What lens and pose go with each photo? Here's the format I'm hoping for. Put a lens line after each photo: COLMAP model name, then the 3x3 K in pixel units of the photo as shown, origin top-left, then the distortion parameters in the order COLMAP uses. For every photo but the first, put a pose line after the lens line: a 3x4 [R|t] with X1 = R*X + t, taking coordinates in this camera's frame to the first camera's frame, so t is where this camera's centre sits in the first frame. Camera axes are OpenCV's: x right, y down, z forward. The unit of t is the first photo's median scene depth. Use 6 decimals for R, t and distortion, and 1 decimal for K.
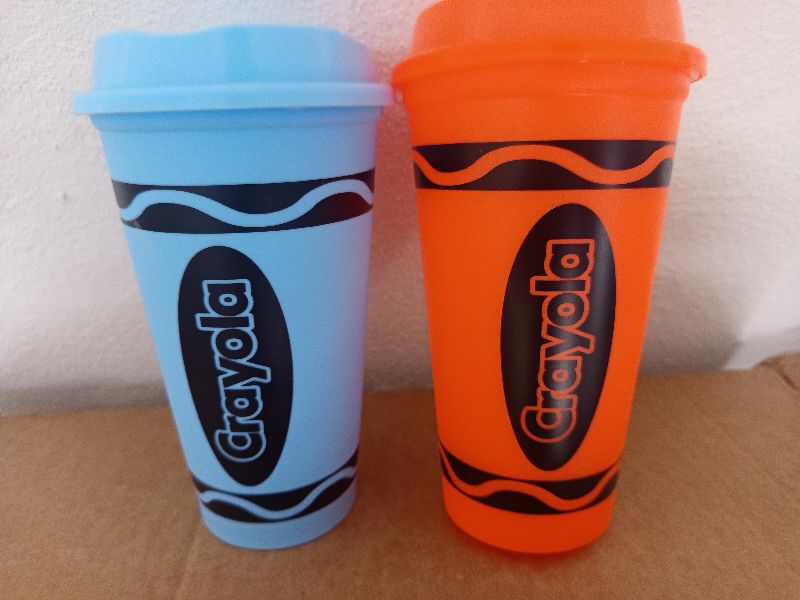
lens RADIAL K [[584.8, 0, 397.5], [0, 584.8, 297.0], [0, 0, 1]] dist [-0.045301, 0.011052]
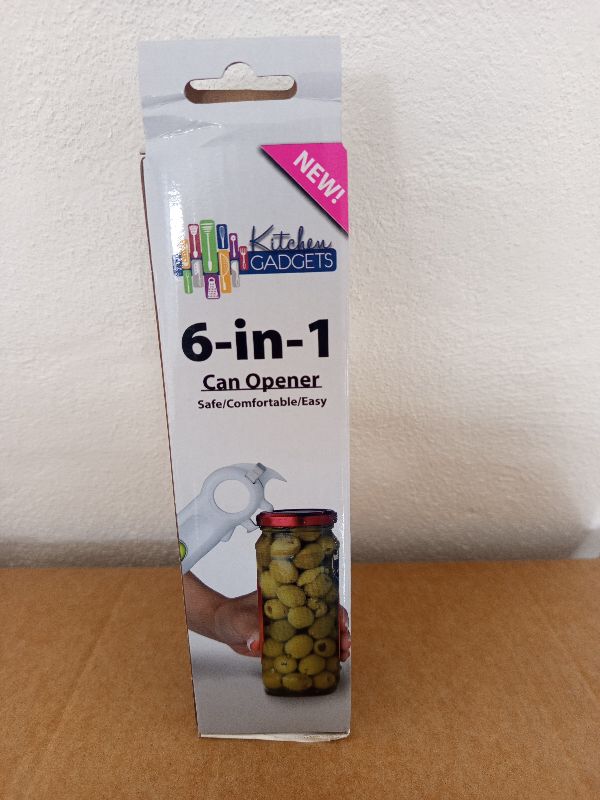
lens RADIAL K [[584.3, 0, 297.7], [0, 584.3, 411.0], [0, 0, 1]] dist [-0.014854, -0.005241]
pose [[0.997582, 0.036593, -0.059088, 0.140028], [-0.037477, 0.999201, -0.013922, -0.155888], [0.058531, 0.016103, 0.998156, -0.184902]]
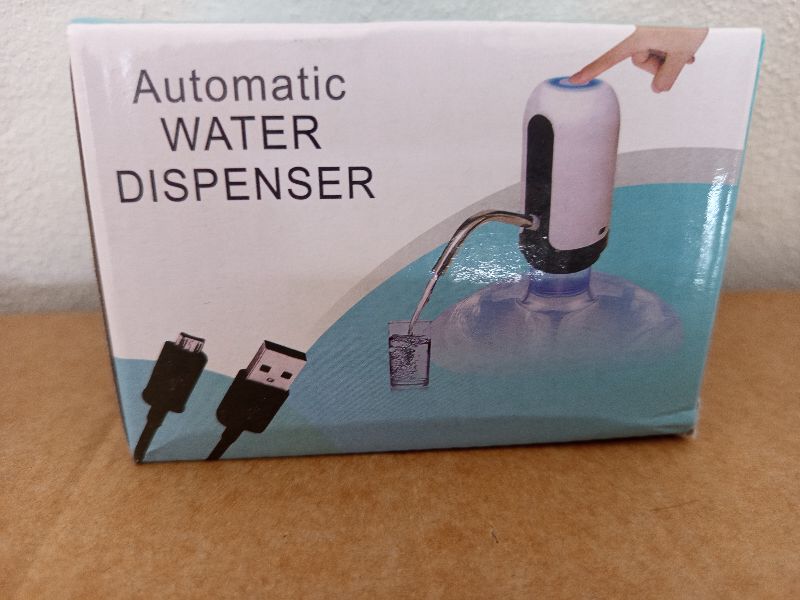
lens RADIAL K [[584.8, 0, 397.5], [0, 584.8, 297.0], [0, 0, 1]] dist [-0.045301, 0.011052]
pose [[0.999485, 0.027223, 0.016960, -0.051942], [-0.028033, 0.998379, 0.049528, 0.159538], [-0.015584, -0.049978, 0.998629, 0.411247]]
